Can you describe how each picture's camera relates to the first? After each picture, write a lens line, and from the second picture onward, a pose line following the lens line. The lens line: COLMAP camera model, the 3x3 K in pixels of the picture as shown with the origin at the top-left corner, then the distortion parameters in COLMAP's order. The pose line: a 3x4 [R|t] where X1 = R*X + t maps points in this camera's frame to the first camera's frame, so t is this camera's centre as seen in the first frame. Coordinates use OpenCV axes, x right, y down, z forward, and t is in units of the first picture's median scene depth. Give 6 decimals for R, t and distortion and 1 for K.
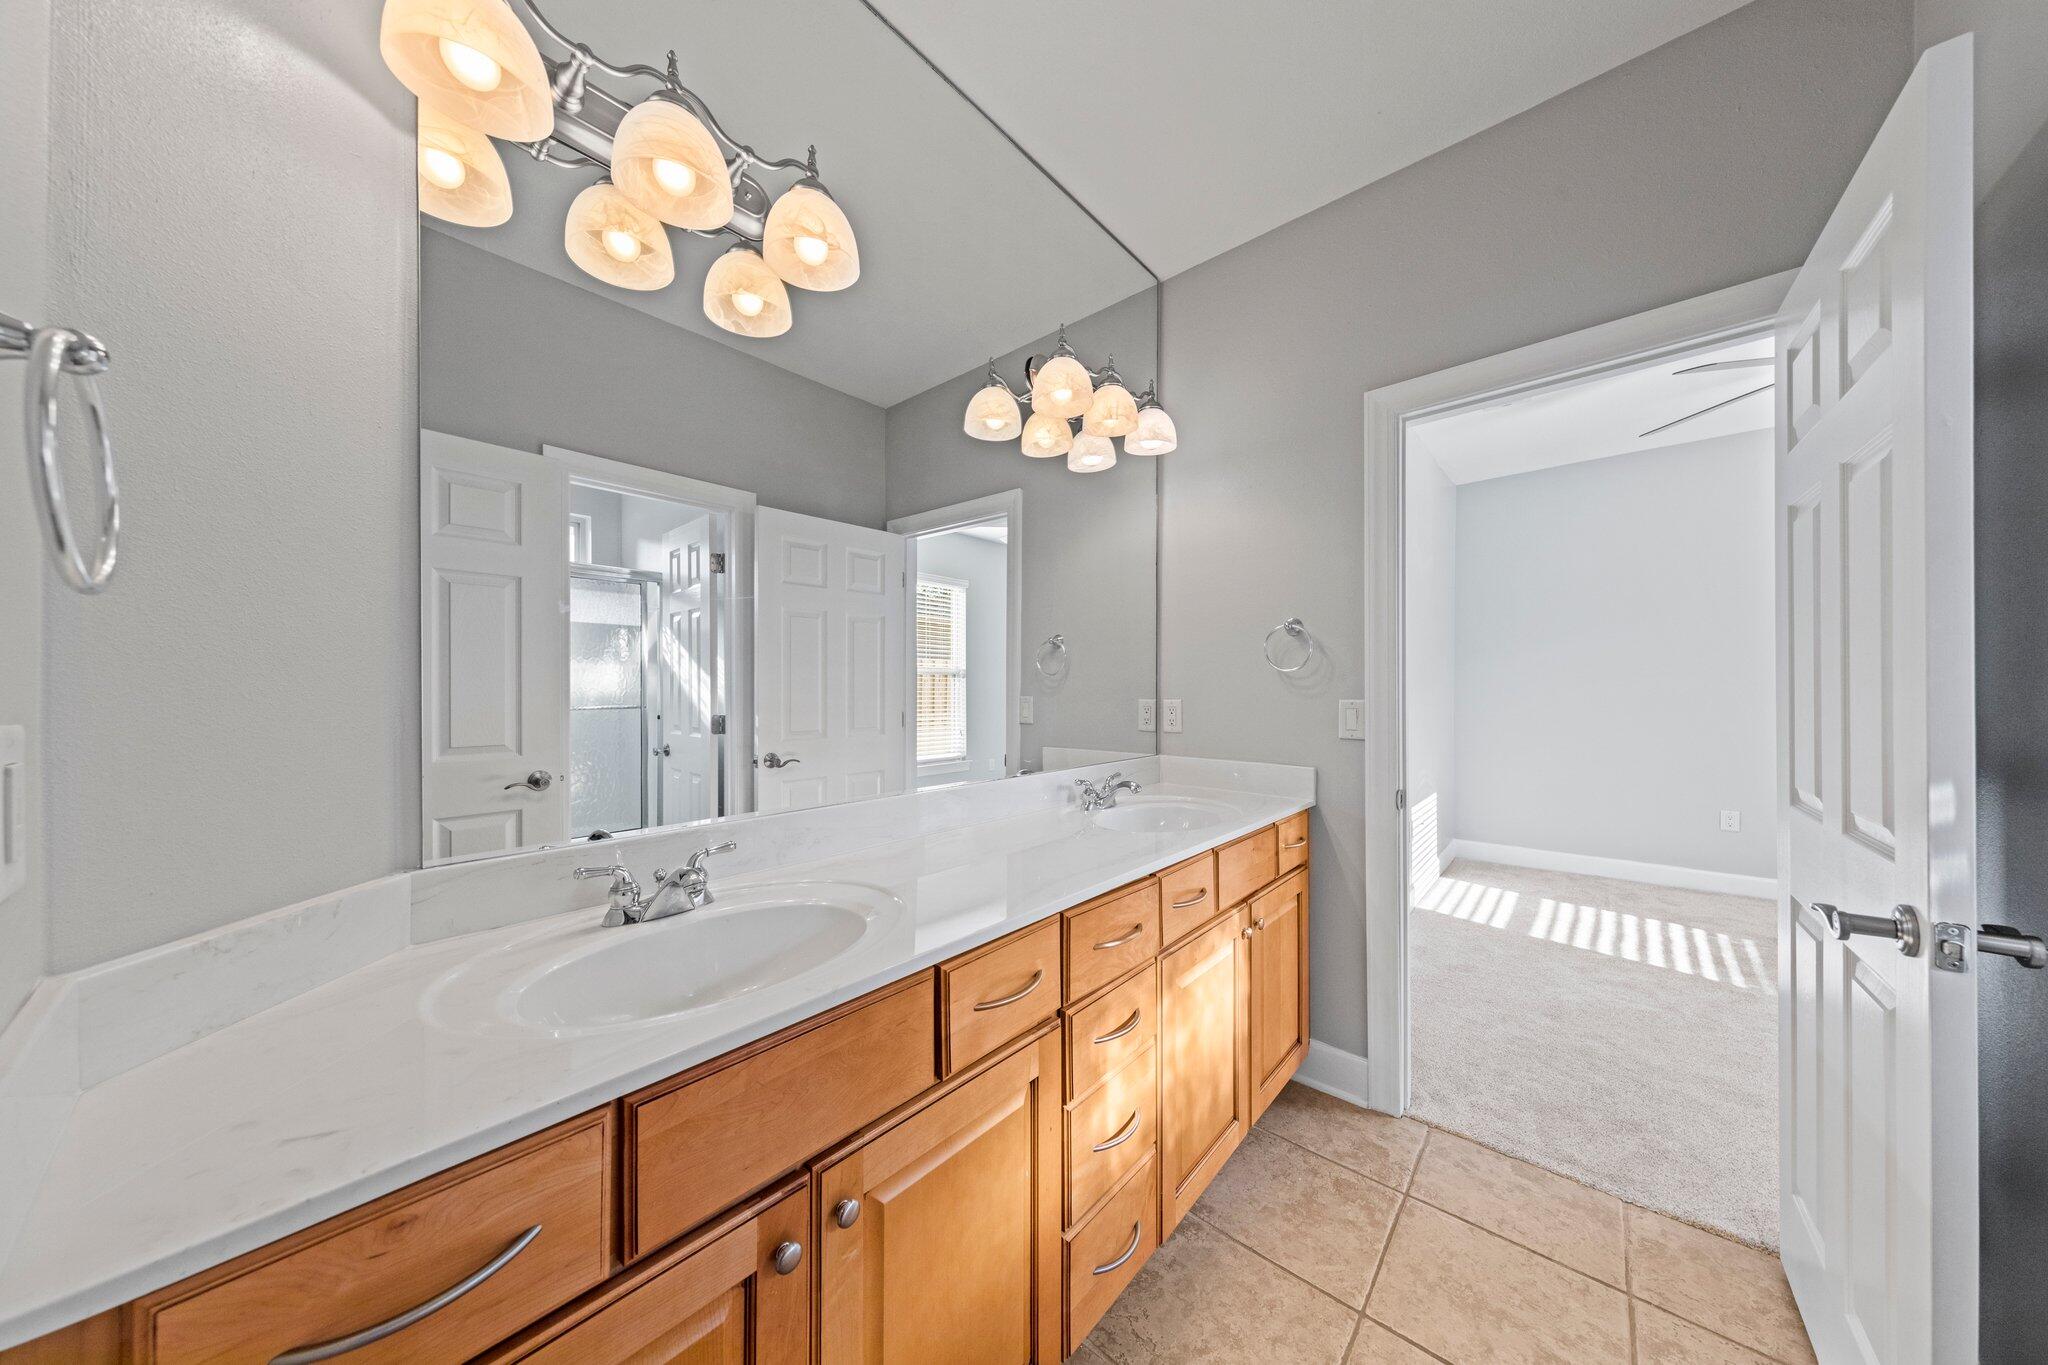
lens RADIAL K [[644.0, 0, 1031.7], [0, 644.0, 686.1], [0, 0, 1]] dist [0.005080, -0.000450]
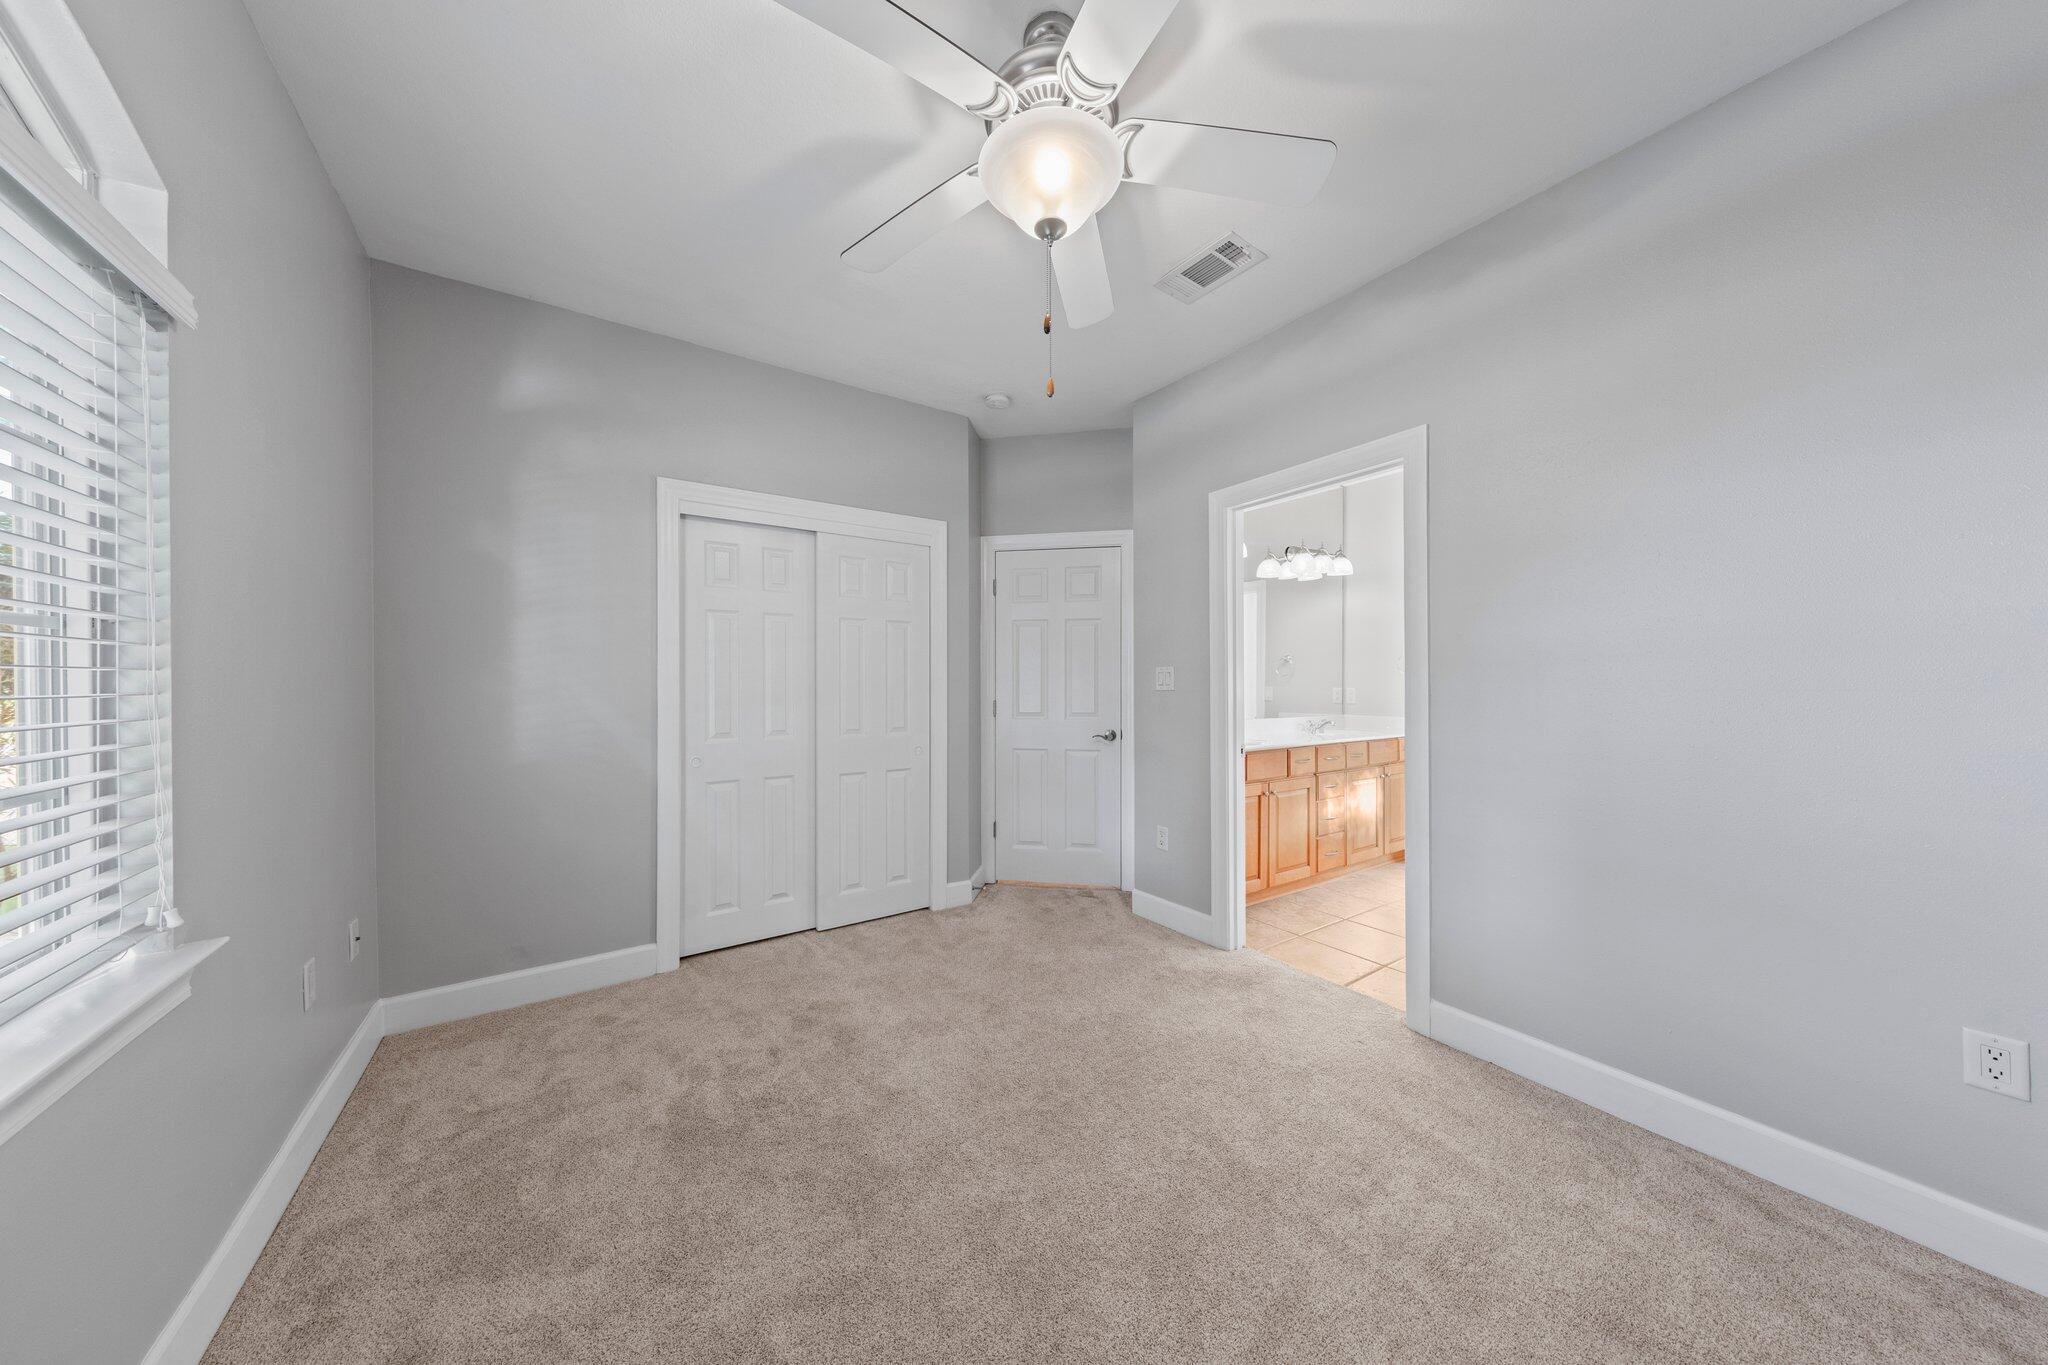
lens RADIAL K [[644.0, 0, 1025.3], [0, 644.0, 677.5], [0, 0, 1]] dist [0.005080, -0.000450]
pose [[0.967009, -0.001183, -0.254738, -0.411008], [0.000289, 0.999994, -0.003546, -0.008001], [0.254740, 0.003355, 0.967004, -1.964633]]
